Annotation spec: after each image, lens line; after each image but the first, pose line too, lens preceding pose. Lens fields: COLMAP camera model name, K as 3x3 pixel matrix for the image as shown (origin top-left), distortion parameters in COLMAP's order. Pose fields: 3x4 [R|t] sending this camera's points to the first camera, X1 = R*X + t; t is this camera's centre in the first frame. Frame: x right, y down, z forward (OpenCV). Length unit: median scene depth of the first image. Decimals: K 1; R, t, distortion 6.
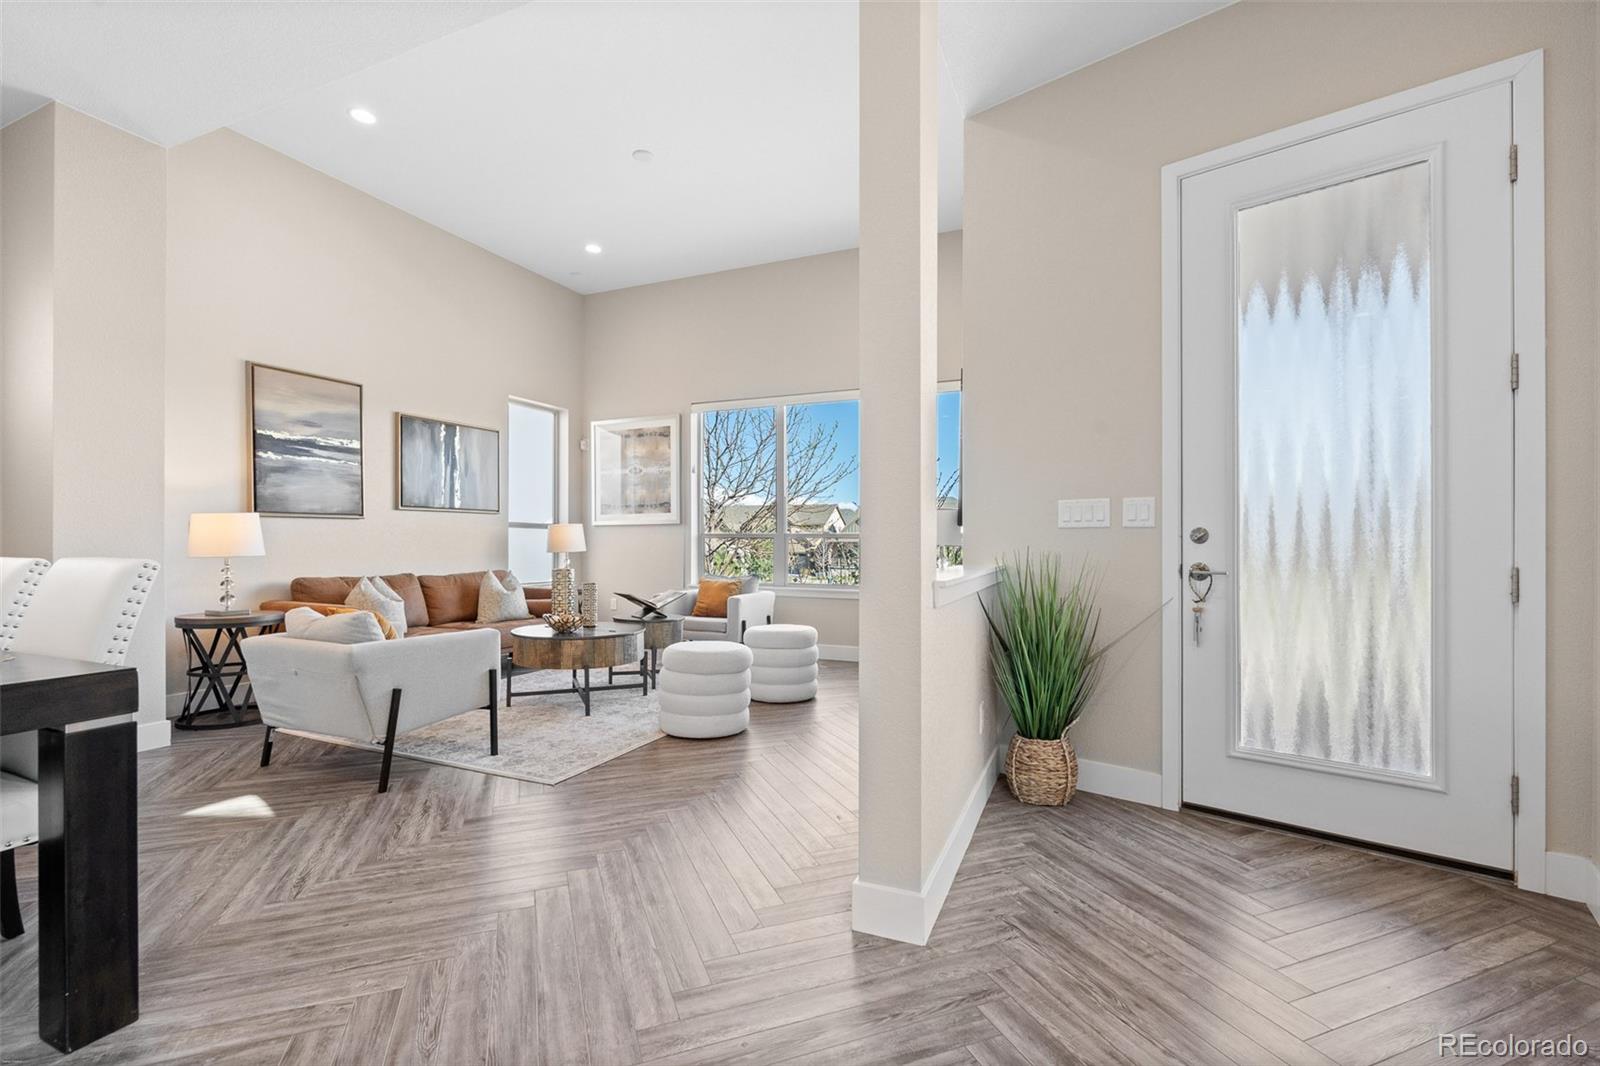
lens RADIAL K [[703.8, 0, 799.1], [0, 703.8, 535.9], [0, 0, 1]] dist [-0.014215, 0.003824]
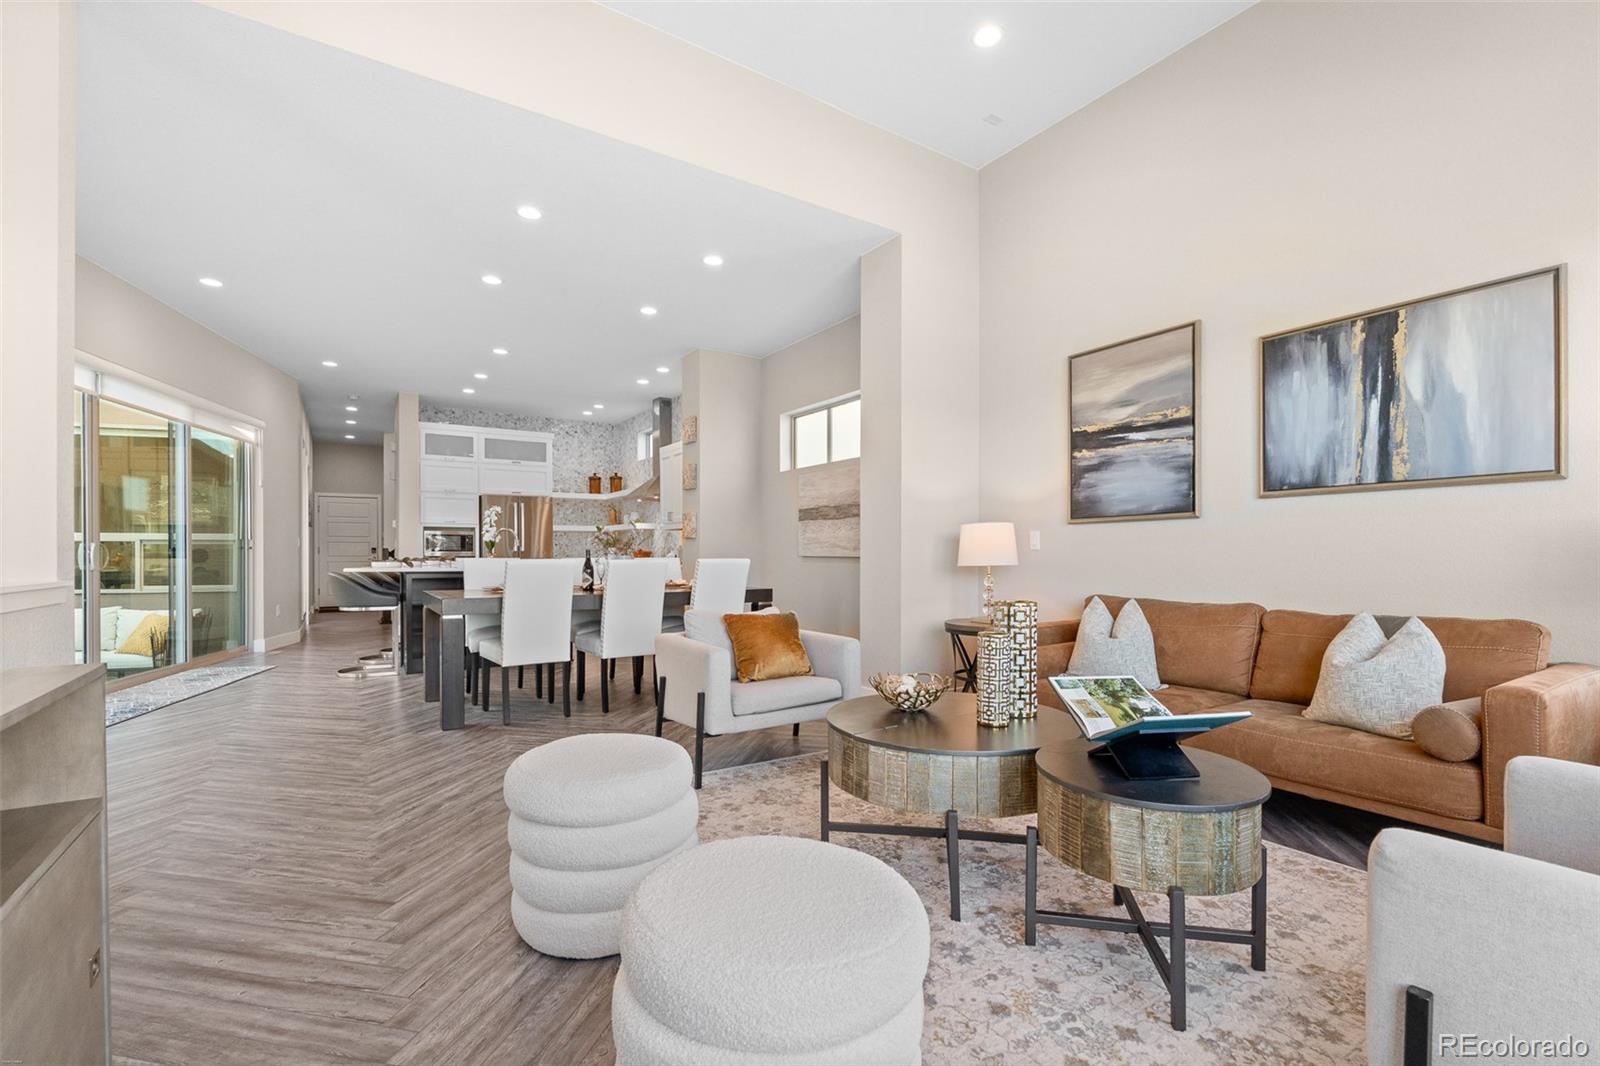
lens RADIAL K [[703.8, 0, 804.4], [0, 703.8, 560.5], [0, 0, 1]] dist [-0.014215, 0.003824]
pose [[-0.543549, 0.005283, -0.839361, 0.159353], [0.007439, 0.999971, 0.001476, 0.014040], [0.839345, -0.005442, -0.543572, 1.053001]]
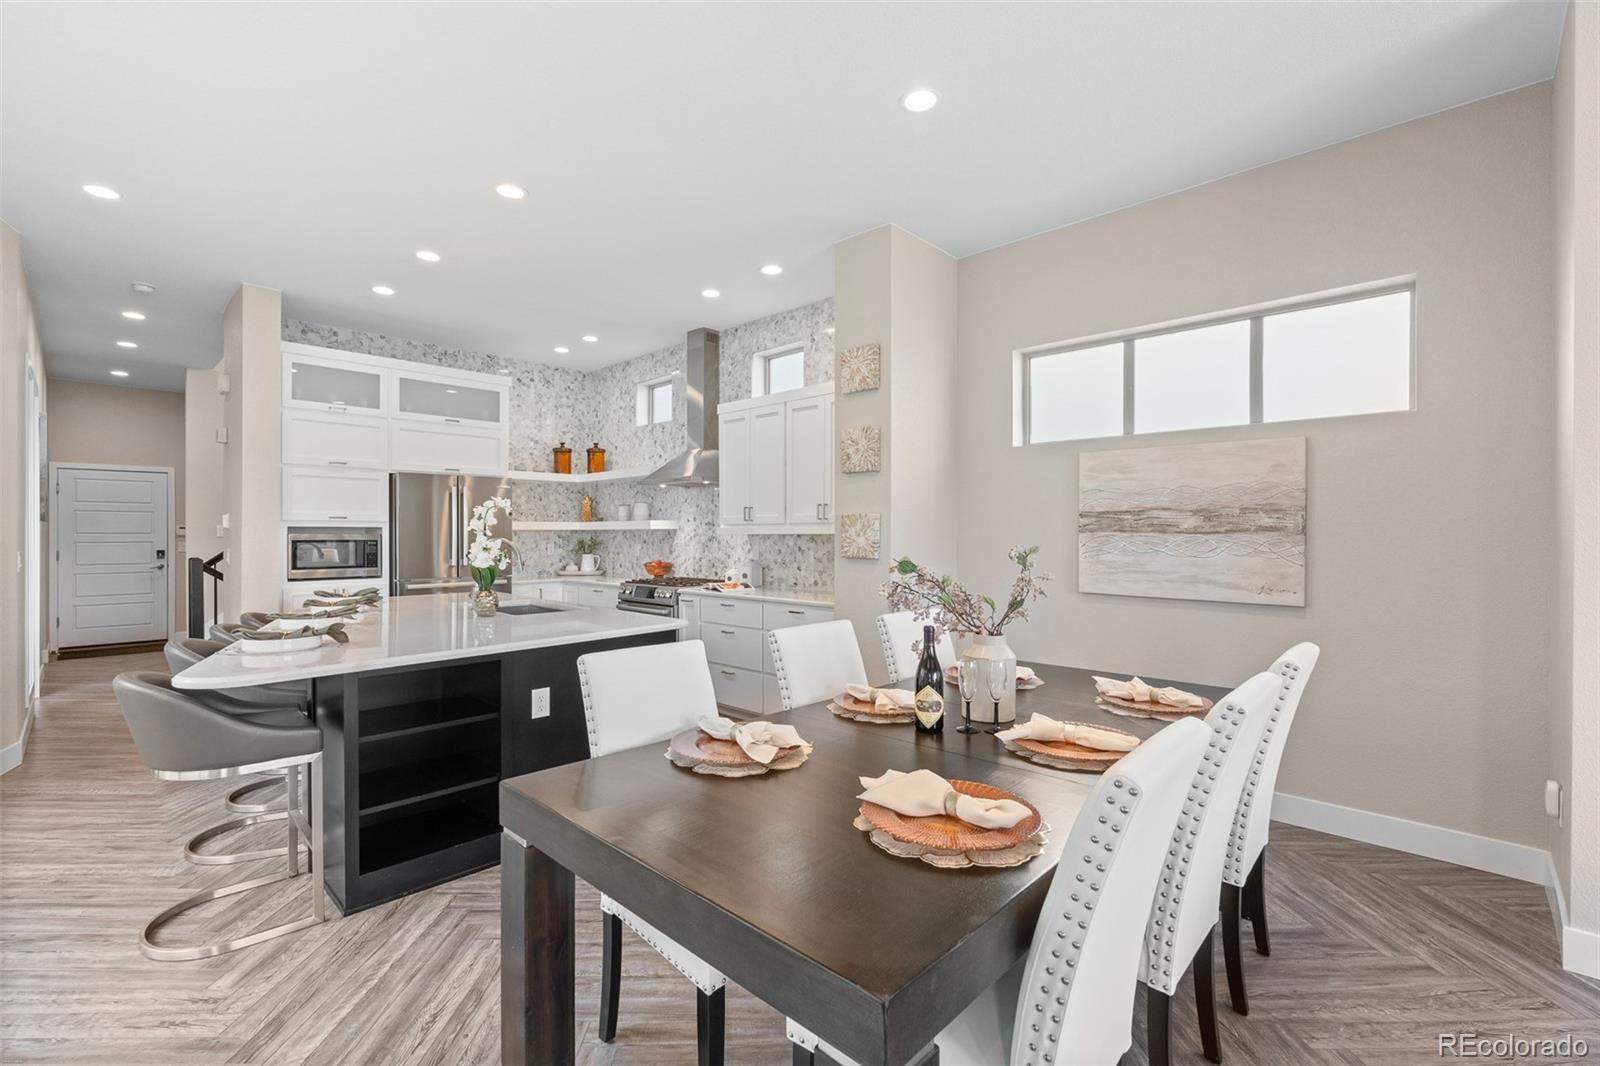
lens RADIAL K [[703.8, 0, 805.7], [0, 703.8, 537.1], [0, 0, 1]] dist [-0.014215, 0.003824]
pose [[-0.345043, 0.000326, -0.938587, -0.119229], [0.008623, 0.999959, -0.002823, -0.051687], [0.938547, -0.009068, -0.345032, 0.330670]]
